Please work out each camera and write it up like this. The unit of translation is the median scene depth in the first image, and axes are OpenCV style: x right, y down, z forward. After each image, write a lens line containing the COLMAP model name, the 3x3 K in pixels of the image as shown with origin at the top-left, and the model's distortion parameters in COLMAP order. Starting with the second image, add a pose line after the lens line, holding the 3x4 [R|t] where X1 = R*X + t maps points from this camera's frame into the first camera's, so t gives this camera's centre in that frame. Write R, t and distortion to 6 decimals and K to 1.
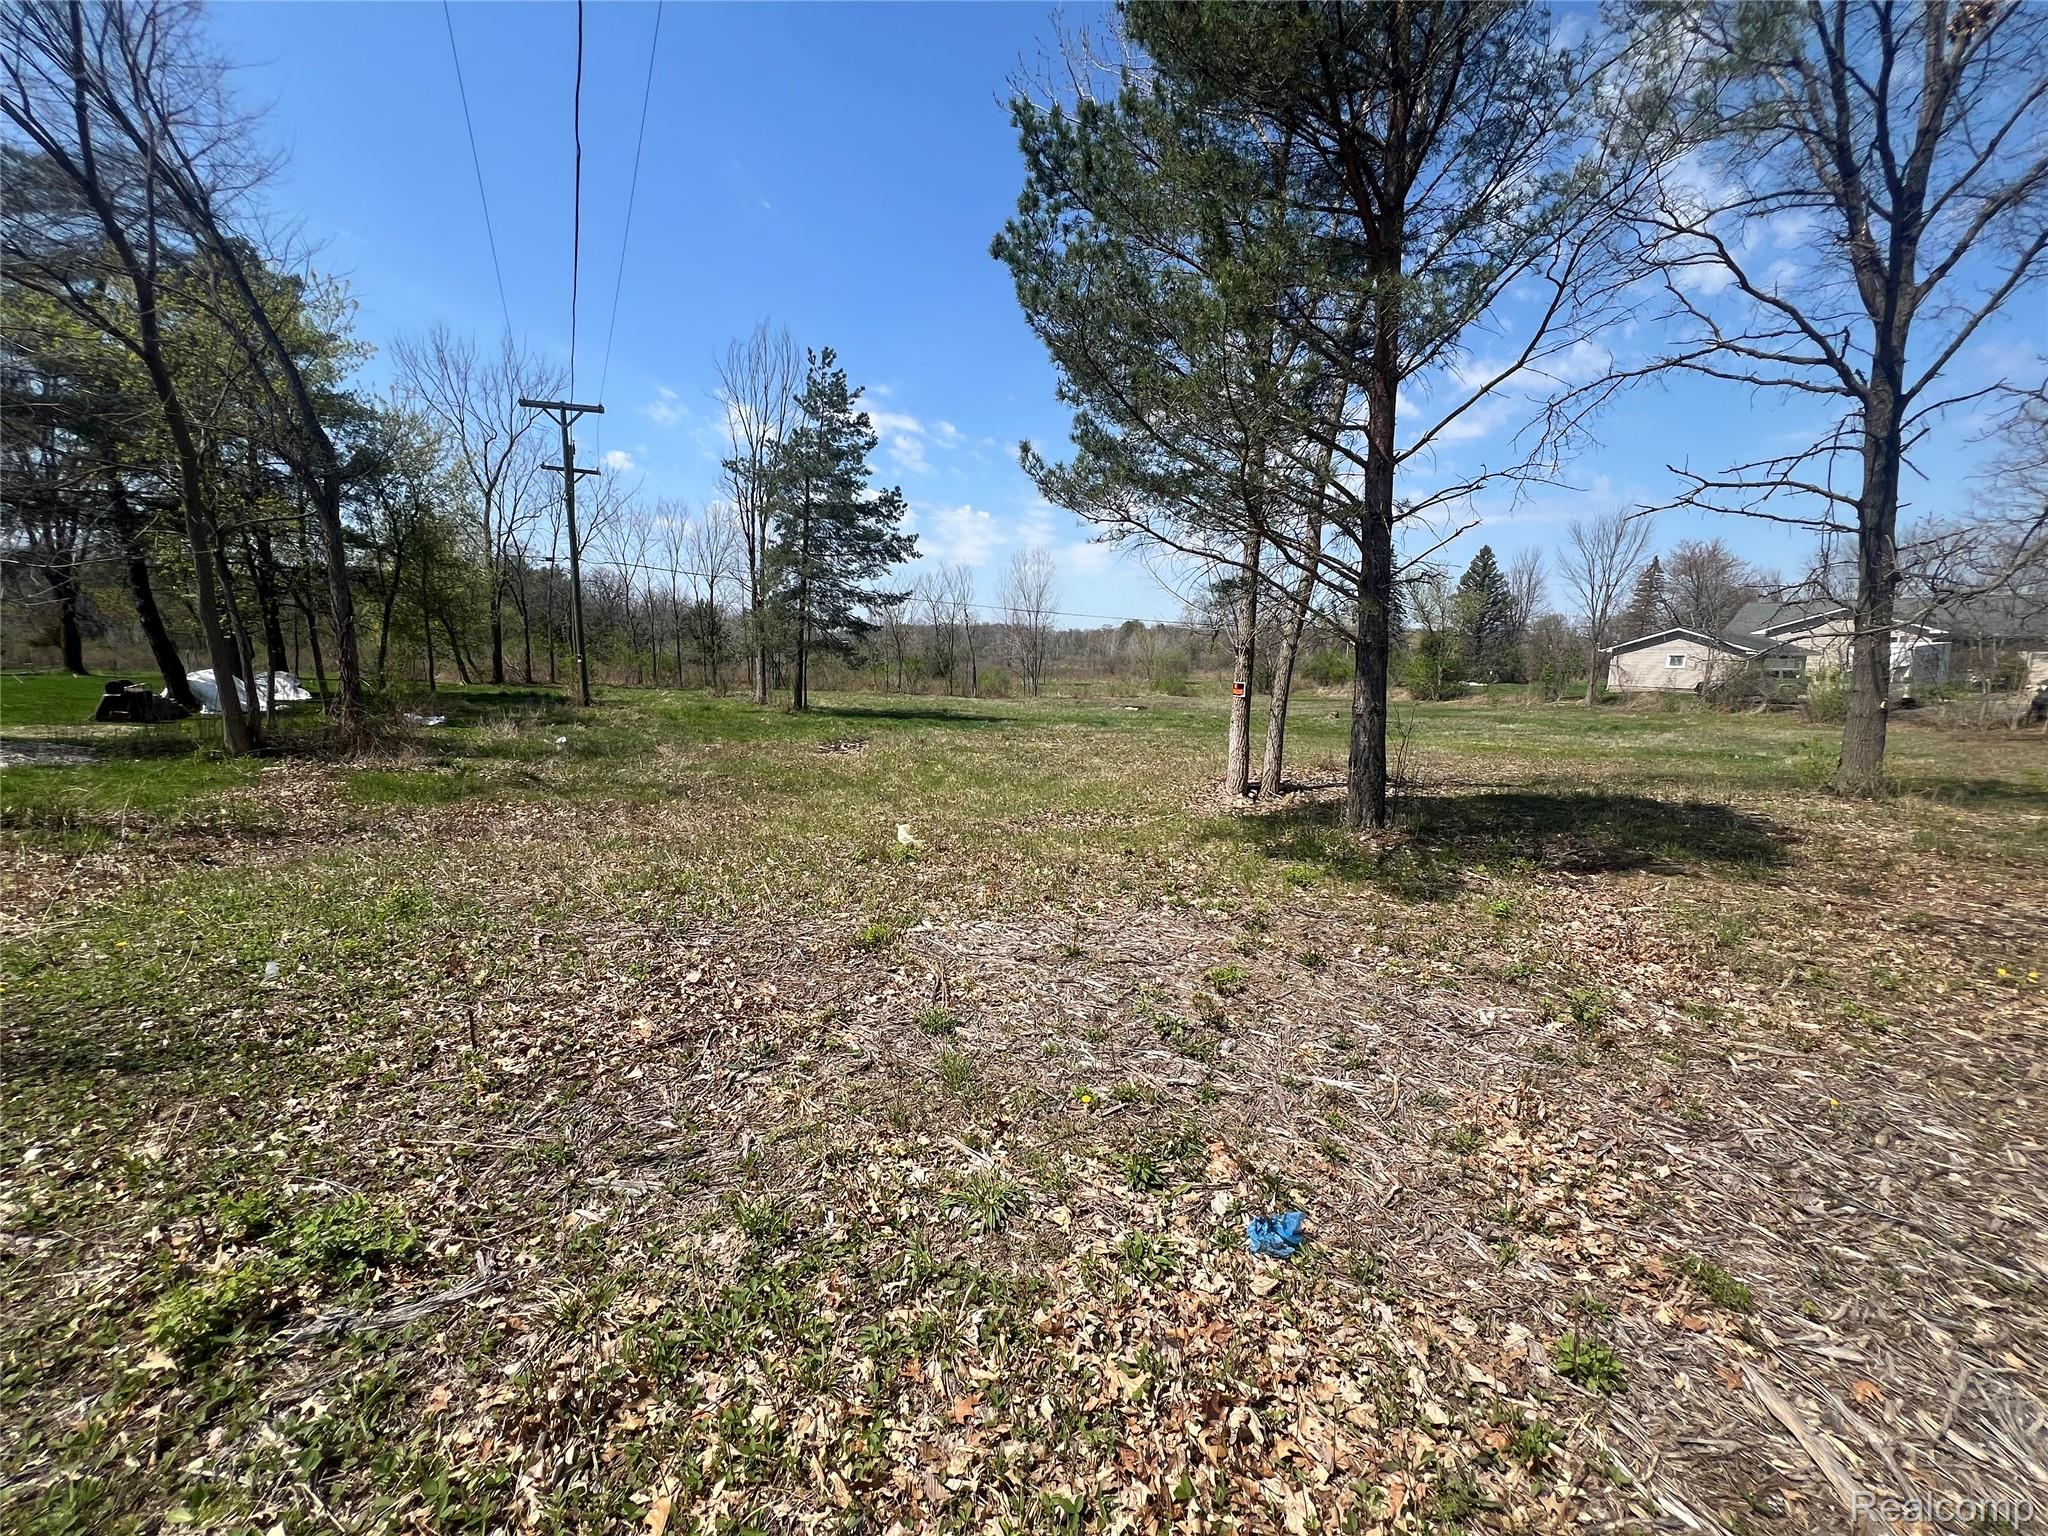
lens RADIAL K [[818.8, 0, 1030.7], [0, 818.8, 756.2], [0, 0, 1]] dist [0.000993, -0.000767]
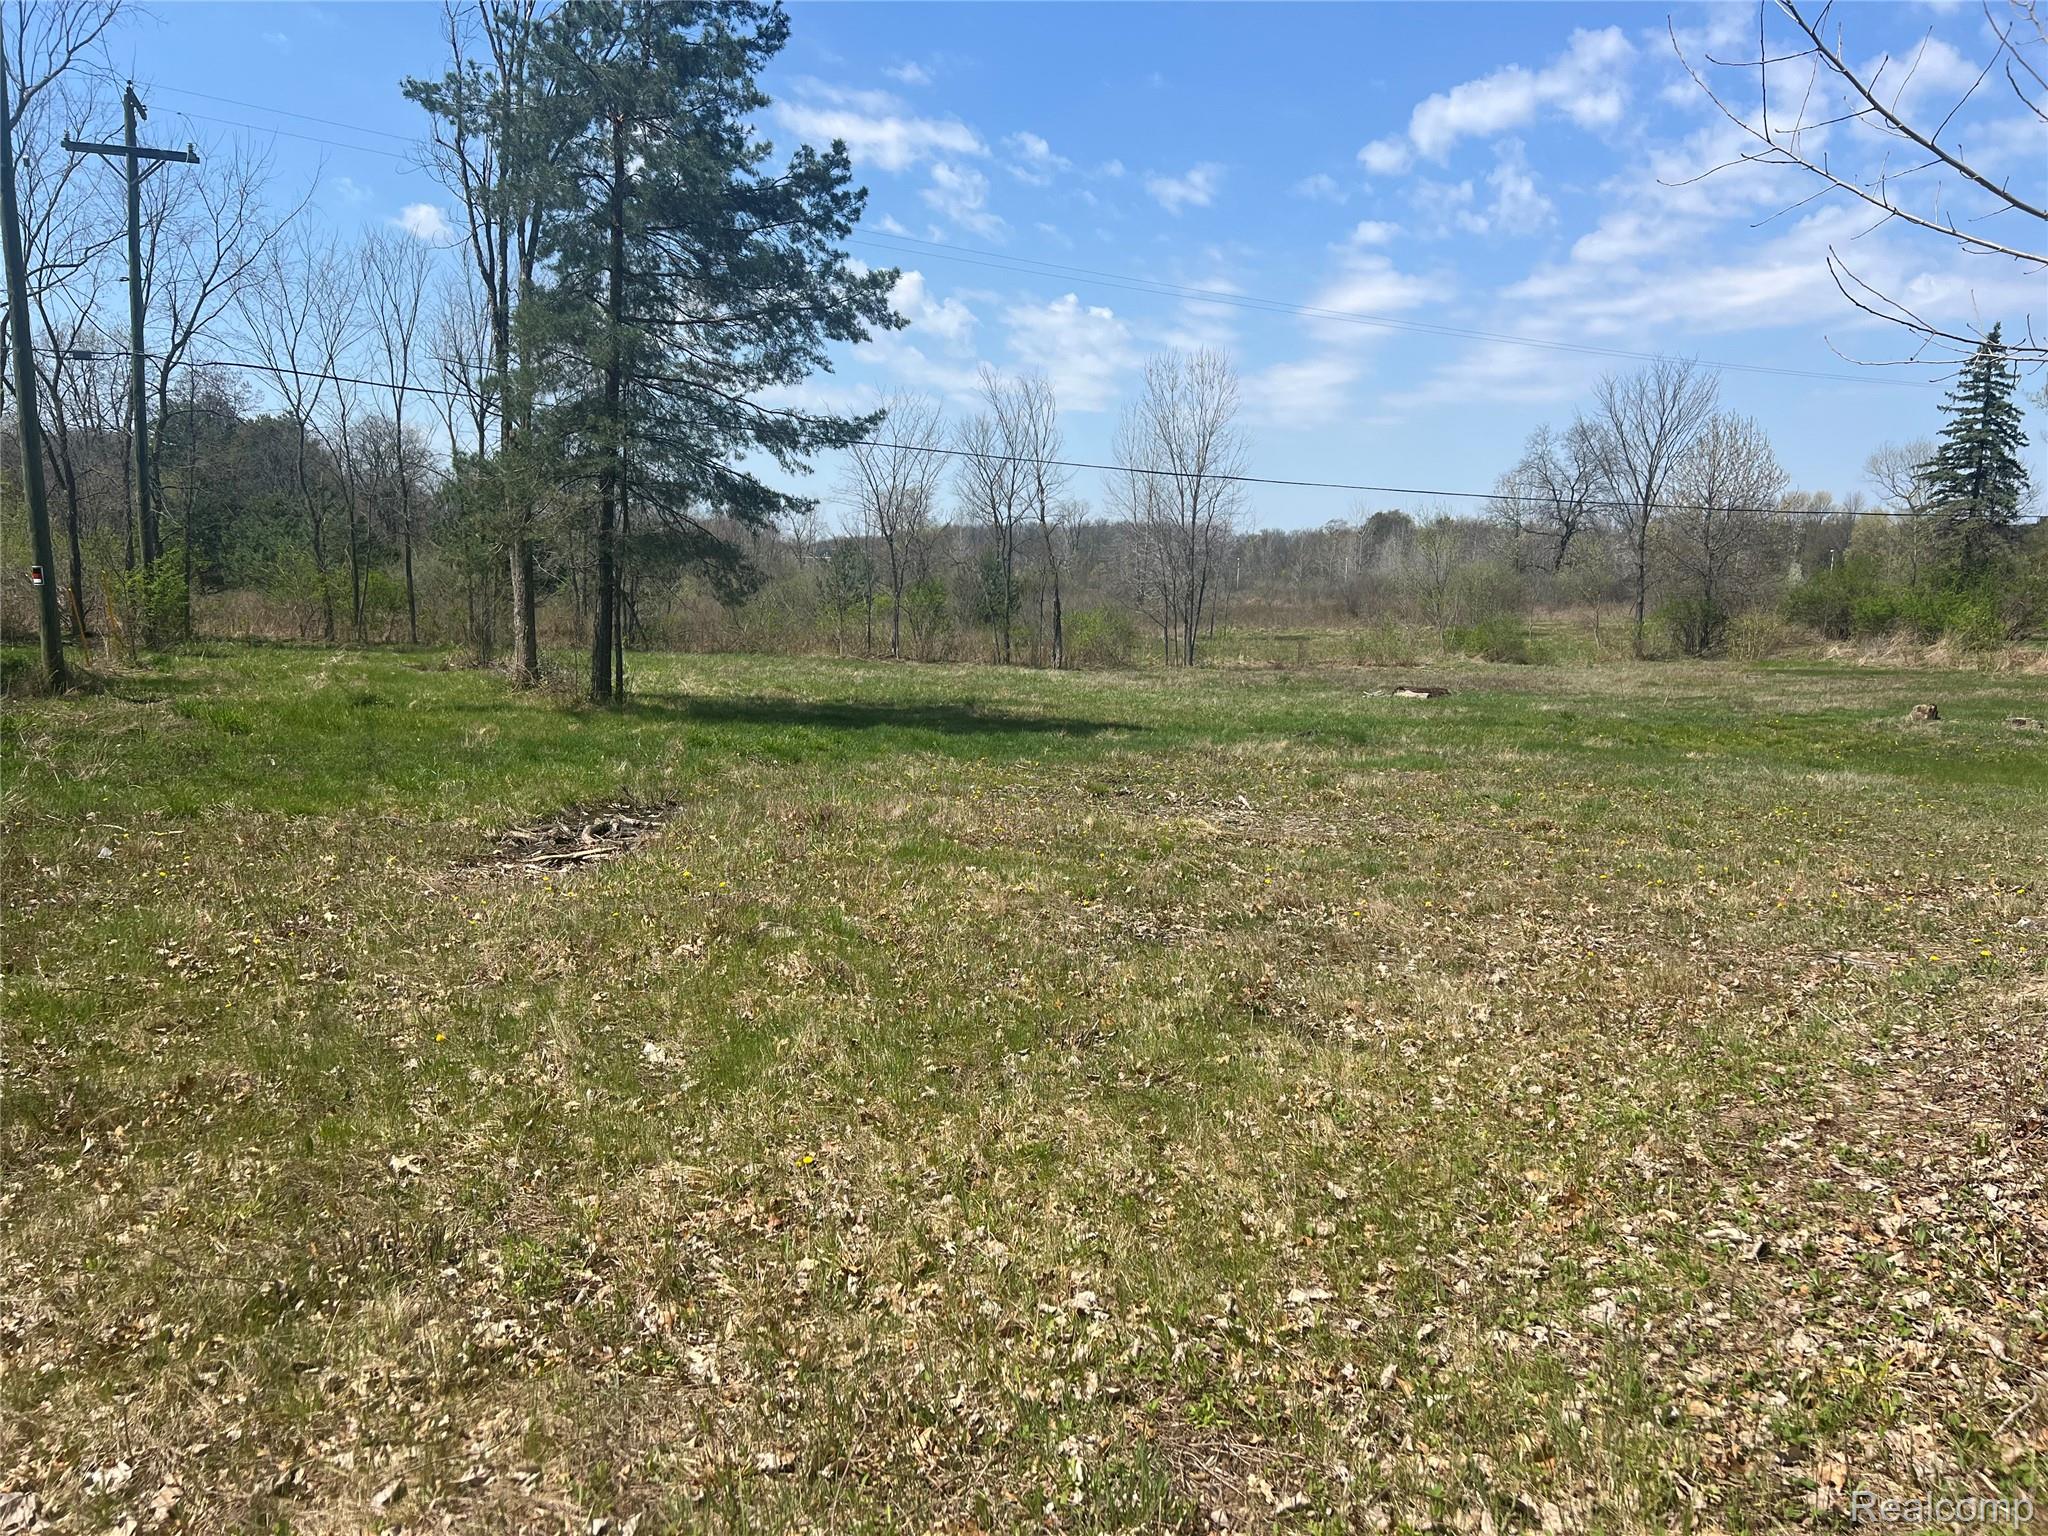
lens RADIAL K [[1539.1, 0, 1016.5], [0, 1539.1, 774.3], [0, 0, 1]] dist [0.063163, -0.065987]
pose [[0.993947, 0.009848, -0.109416, 0.007259], [-0.009679, 0.999951, 0.002079, -0.023521], [0.109432, -0.001008, 0.993994, 0.244931]]
